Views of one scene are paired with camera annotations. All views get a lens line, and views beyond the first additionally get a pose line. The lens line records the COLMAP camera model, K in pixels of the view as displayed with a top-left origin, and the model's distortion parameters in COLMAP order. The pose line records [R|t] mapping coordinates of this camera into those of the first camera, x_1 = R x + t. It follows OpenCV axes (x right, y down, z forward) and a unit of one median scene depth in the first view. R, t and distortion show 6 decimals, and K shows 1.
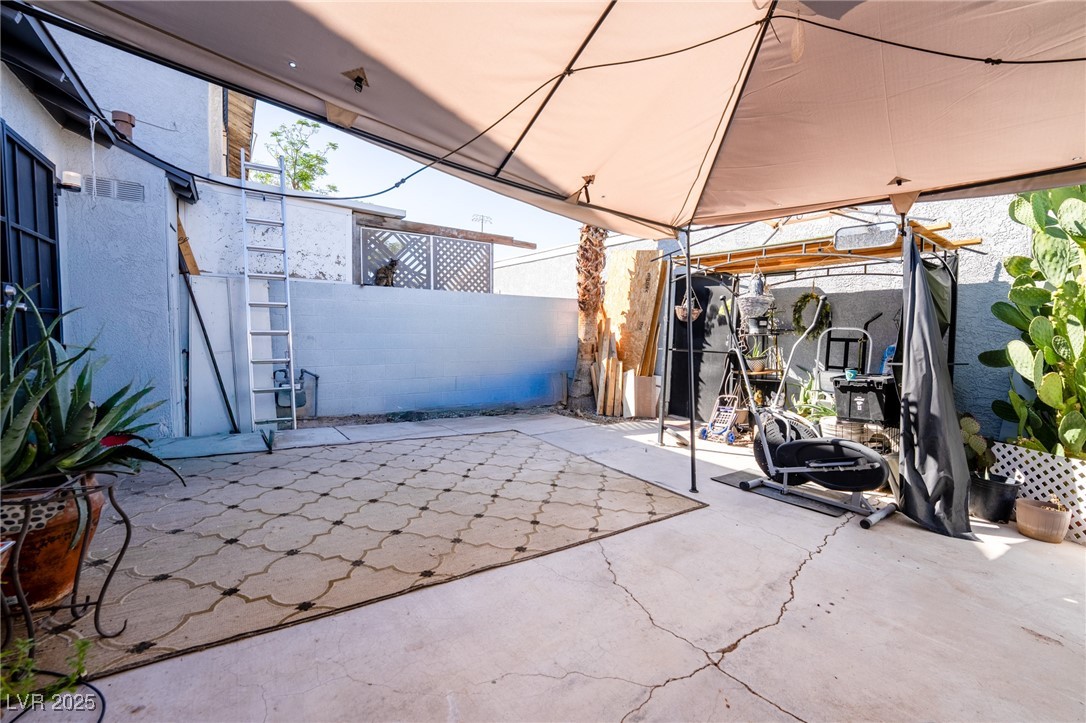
lens RADIAL K [[440.5, 0, 542.1], [0, 440.5, 359.2], [0, 0, 1]] dist [-0.027620, 0.000428]
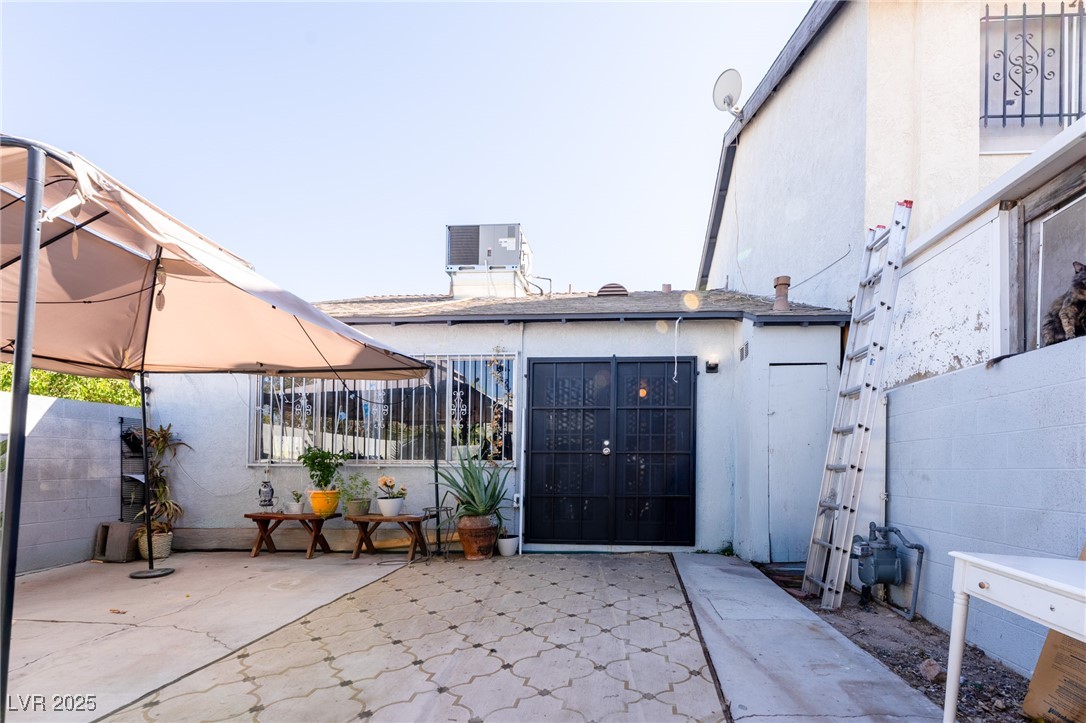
lens RADIAL K [[472.5, 0, 600.1], [0, 472.5, 464.9], [0, 0, 1]] dist [-0.000431, 0.000177]
pose [[-0.614776, -0.033003, -0.788011, 0.355141], [-0.076635, 0.996896, 0.018036, -0.072856], [0.784970, 0.071477, -0.615397, 1.699781]]
